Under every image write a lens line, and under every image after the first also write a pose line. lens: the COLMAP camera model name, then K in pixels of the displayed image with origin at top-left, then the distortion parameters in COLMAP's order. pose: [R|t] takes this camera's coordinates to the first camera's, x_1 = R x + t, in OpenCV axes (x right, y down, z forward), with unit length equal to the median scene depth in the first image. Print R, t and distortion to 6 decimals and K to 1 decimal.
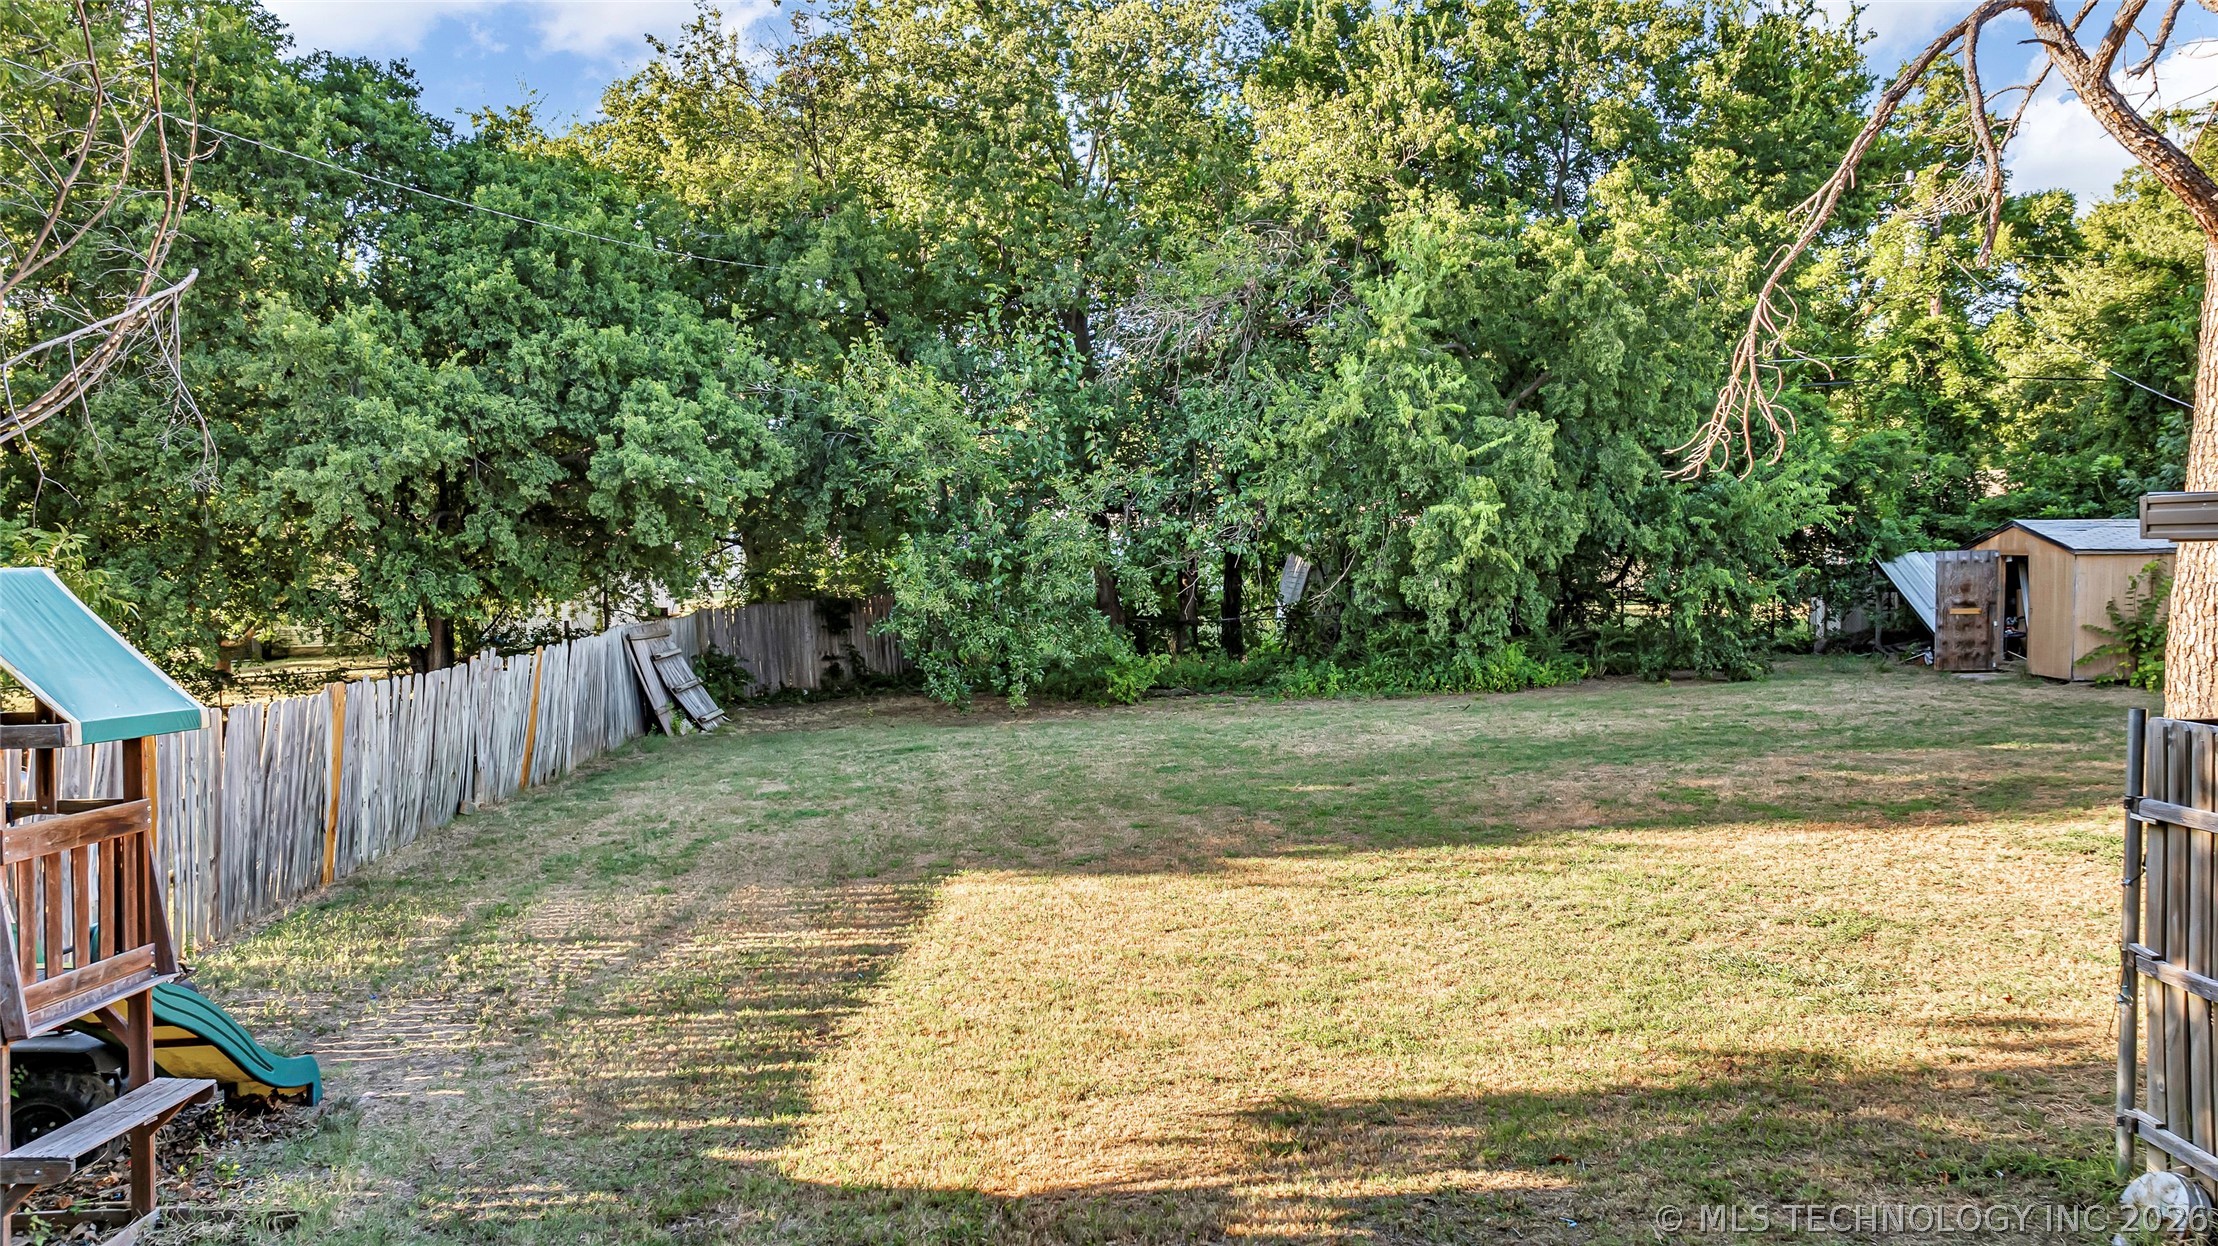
lens RADIAL K [[1527.3, 0, 1108.9], [0, 1527.3, 634.2], [0, 0, 1]] dist [-0.004353, -0.001262]
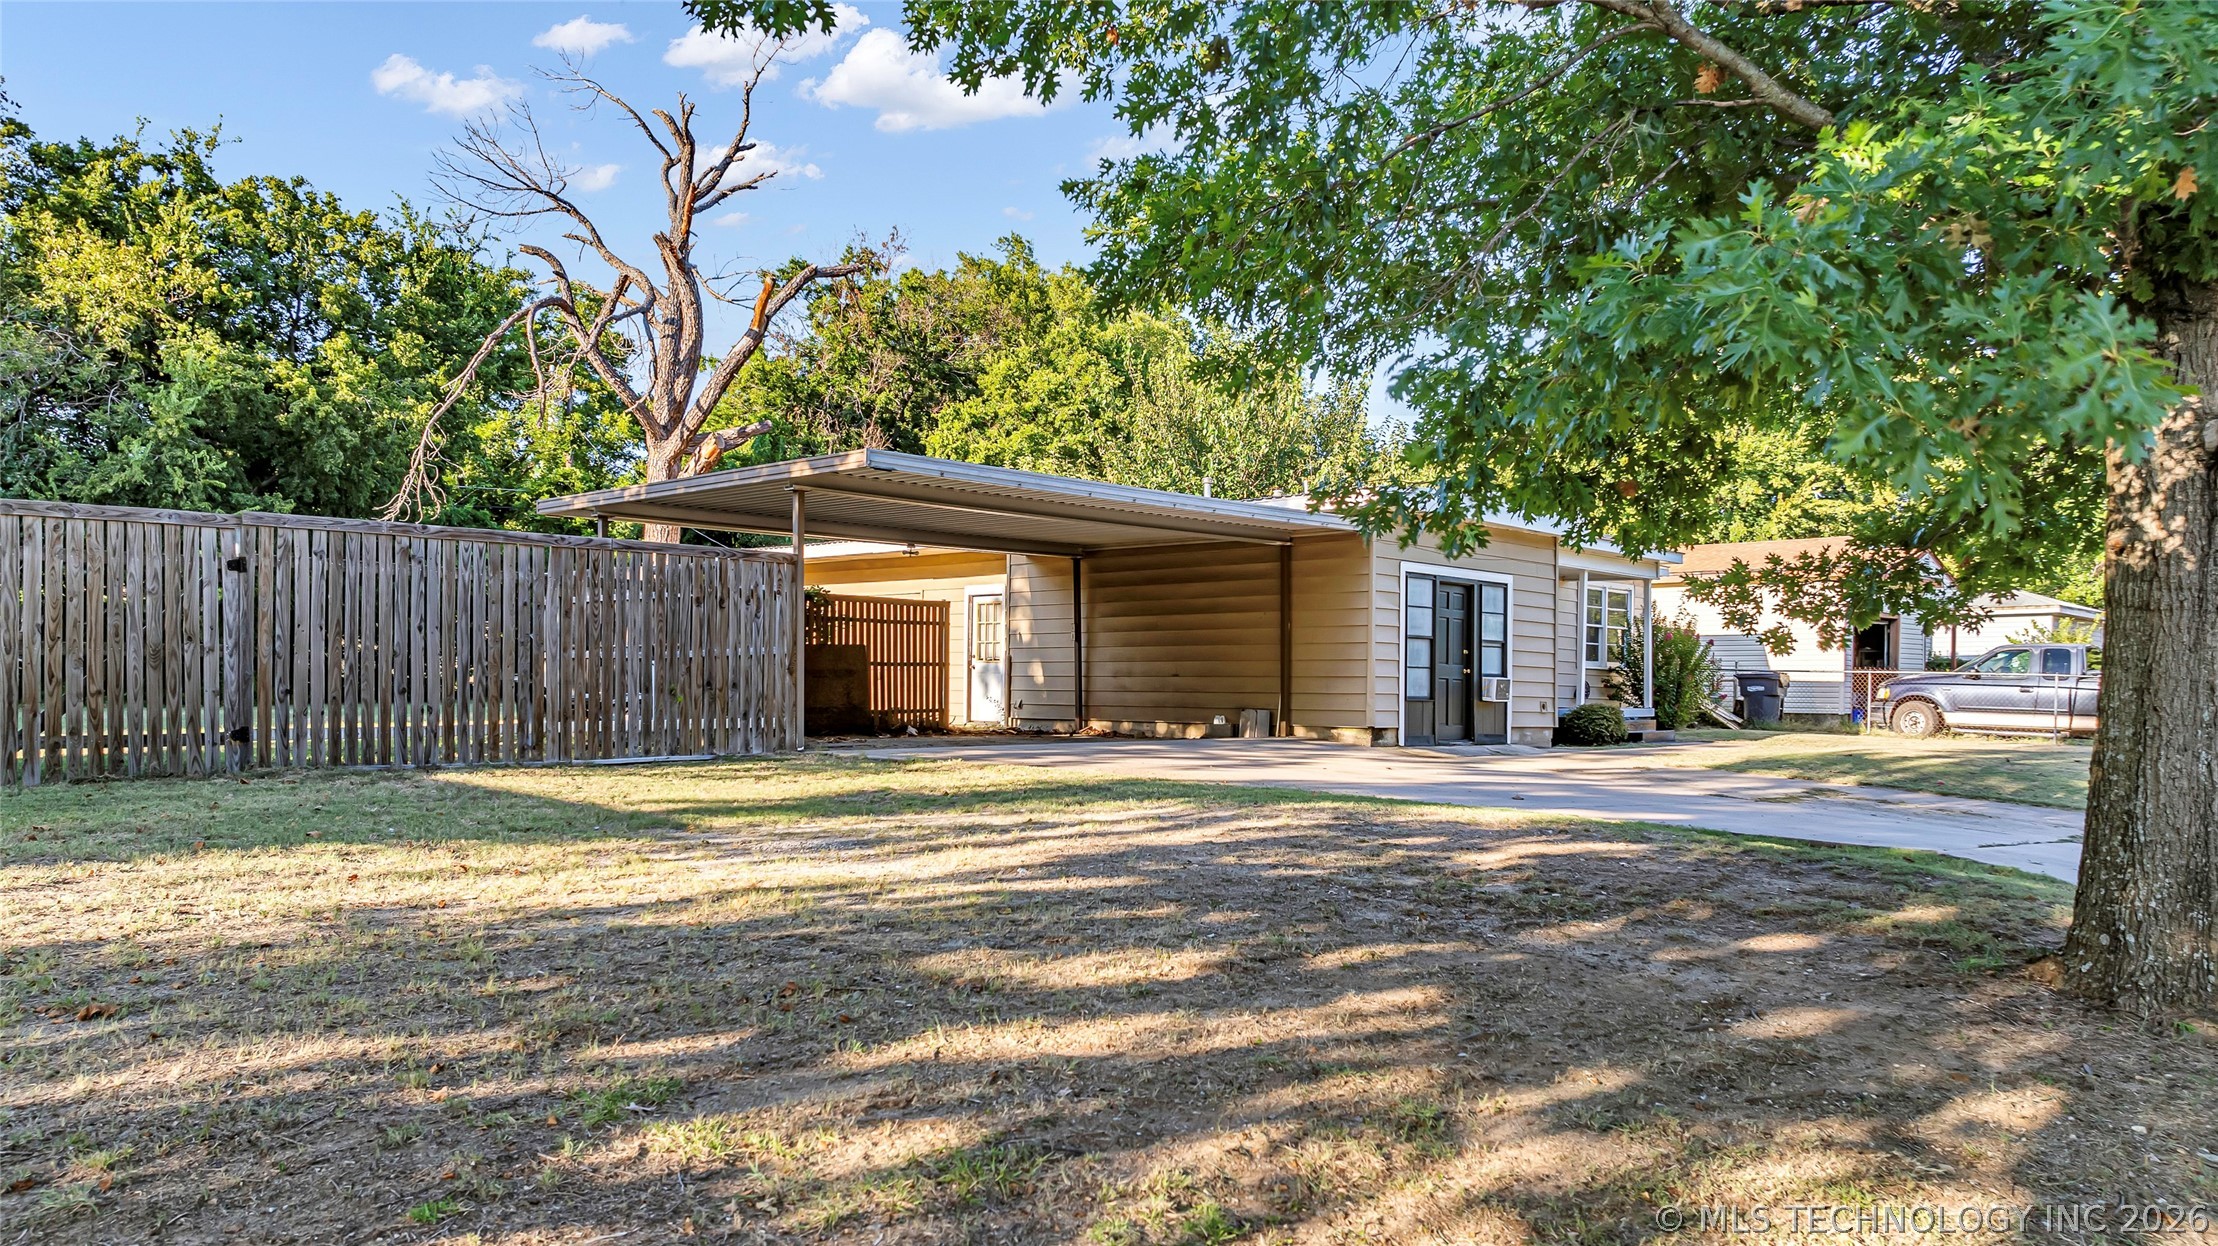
lens RADIAL K [[1527.3, 0, 1108.9], [0, 1527.3, 634.2], [0, 0, 1]] dist [-0.004353, -0.001262]
pose [[0.693677, 0.041468, 0.719092, -0.193656], [0.025849, 0.996265, -0.082387, 0.117836], [-0.719822, 0.075738, 0.690014, -0.512866]]
